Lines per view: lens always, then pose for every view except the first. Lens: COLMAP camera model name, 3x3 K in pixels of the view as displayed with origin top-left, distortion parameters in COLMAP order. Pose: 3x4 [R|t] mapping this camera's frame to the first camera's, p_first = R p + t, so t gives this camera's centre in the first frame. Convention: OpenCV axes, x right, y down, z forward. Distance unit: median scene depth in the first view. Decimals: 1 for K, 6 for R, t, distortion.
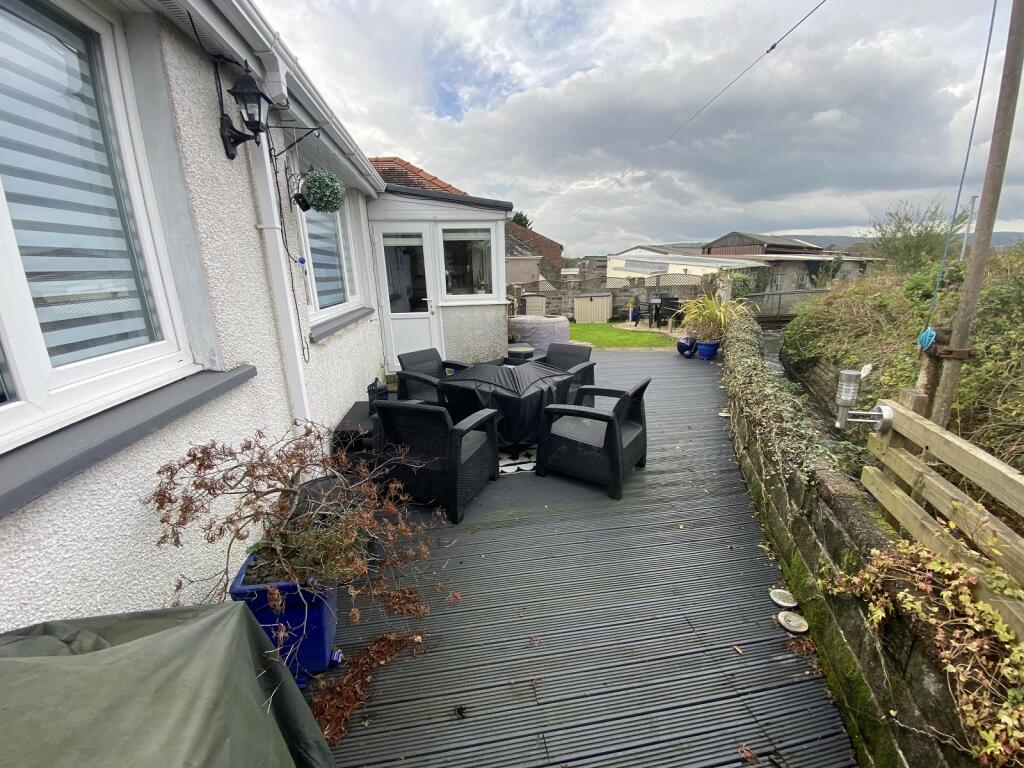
lens RADIAL K [[404.4, 0, 512.0], [0, 404.4, 384.0], [0, 0, 1]] dist [0.056272, -0.034790]
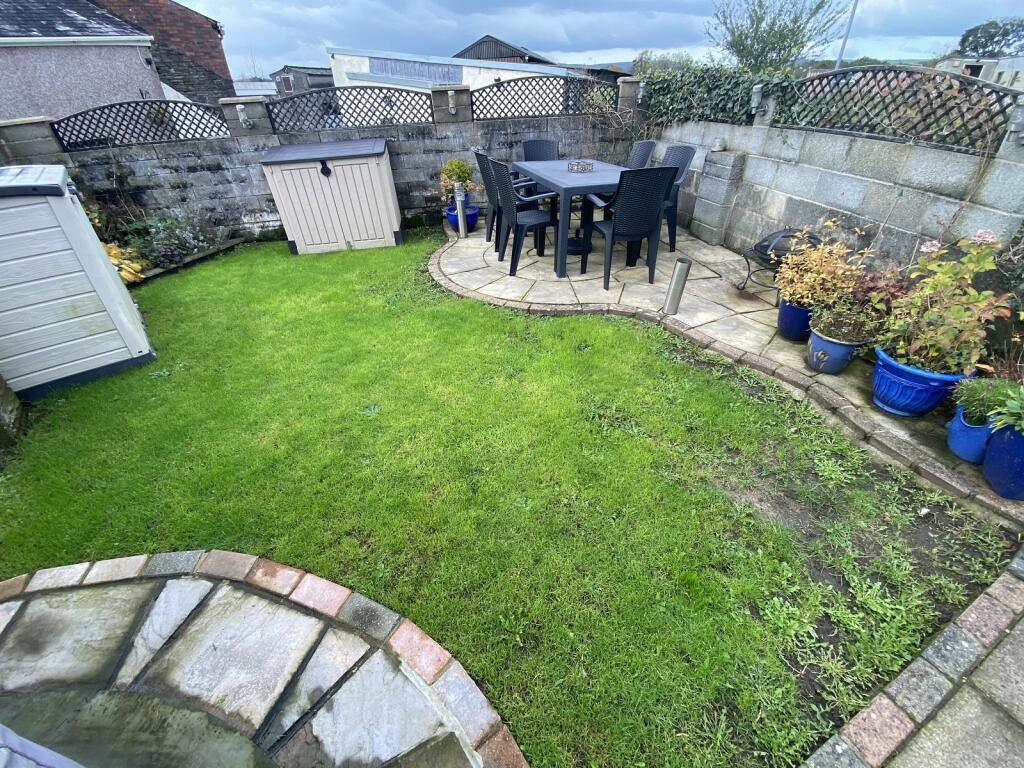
lens RADIAL K [[419.5, 0, 516.8], [0, 419.5, 381.1], [0, 0, 1]] dist [0.007655, -0.015054]
pose [[0.833648, -0.304558, 0.460734, 0.108942], [0.142425, 0.924548, 0.353449, -0.135599], [-0.533616, -0.229032, 0.814124, 0.563357]]
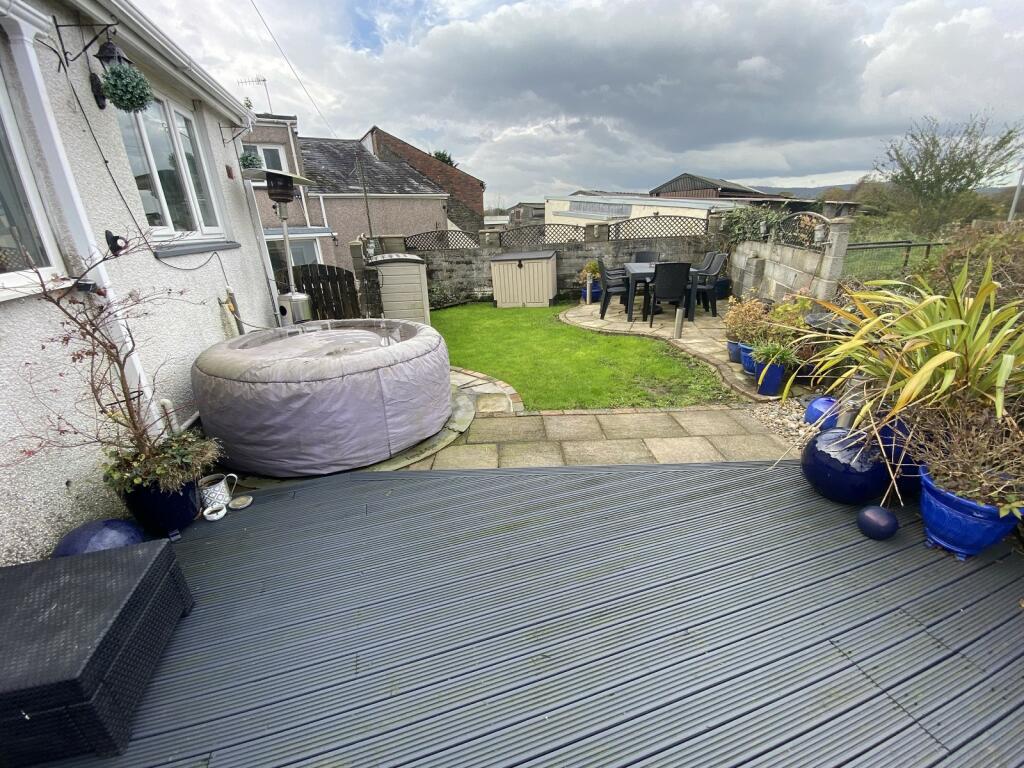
lens RADIAL K [[415.6, 0, 510.5], [0, 415.6, 384.6], [0, 0, 1]] dist [0.027081, -0.025325]
pose [[0.989644, -0.062243, 0.129345, 0.085777], [0.049457, 0.993776, 0.099812, -0.088939], [-0.134753, -0.092381, 0.986563, 0.366887]]
